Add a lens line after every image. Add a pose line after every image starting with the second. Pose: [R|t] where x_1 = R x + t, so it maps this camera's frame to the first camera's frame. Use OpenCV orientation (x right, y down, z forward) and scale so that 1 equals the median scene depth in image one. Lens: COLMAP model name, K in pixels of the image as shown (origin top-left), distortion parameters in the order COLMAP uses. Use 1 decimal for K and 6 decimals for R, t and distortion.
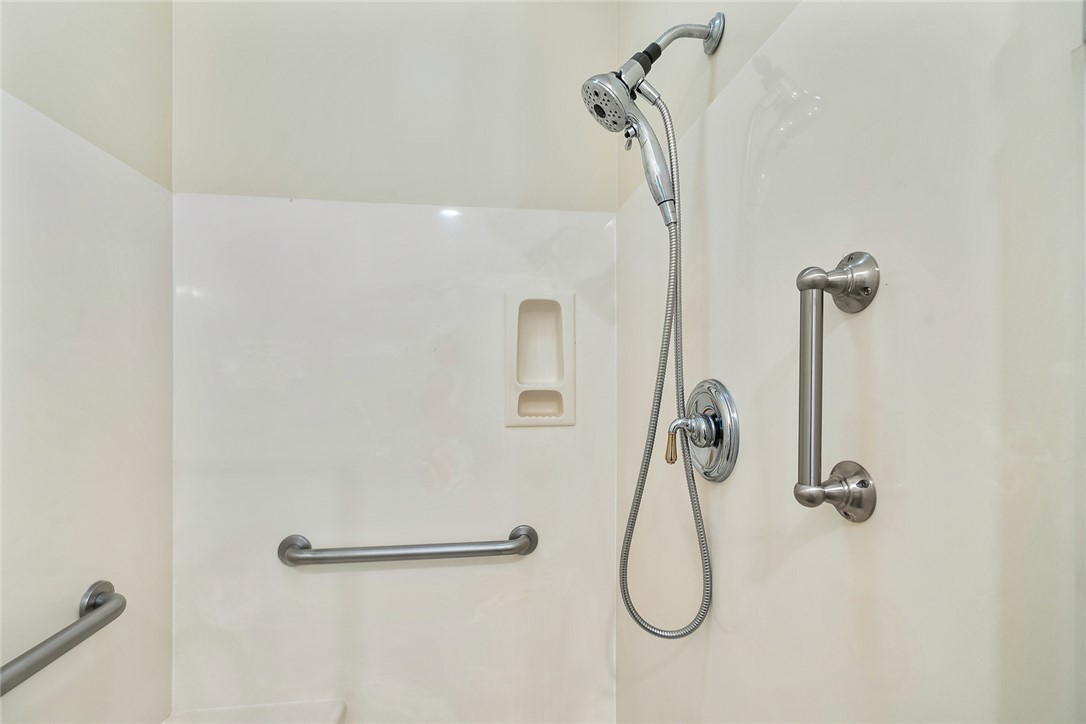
lens RADIAL K [[492.0, 0, 541.9], [0, 492.0, 366.9], [0, 0, 1]] dist [-0.000062, 0.000600]
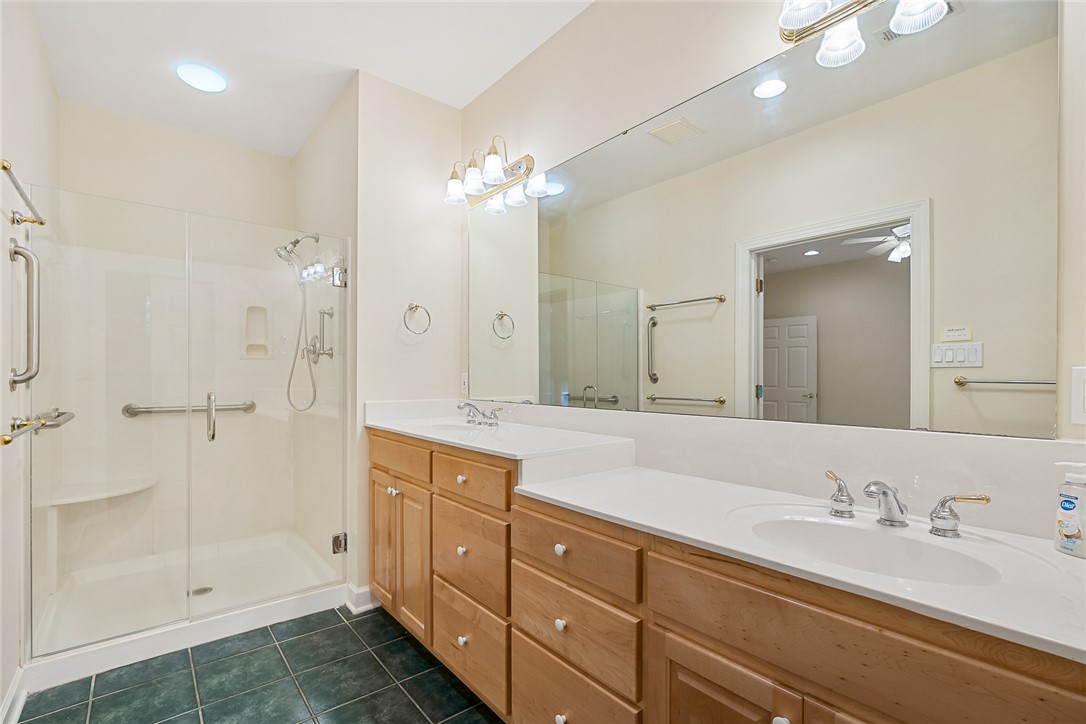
lens RADIAL K [[492.0, 0, 543.0], [0, 492.0, 370.6], [0, 0, 1]] dist [-0.000062, 0.000600]
pose [[0.850916, -0.002335, 0.525296, -0.123858], [-0.001978, 0.999969, 0.007649, 0.247625], [-0.525298, -0.007547, 0.850885, -2.863177]]
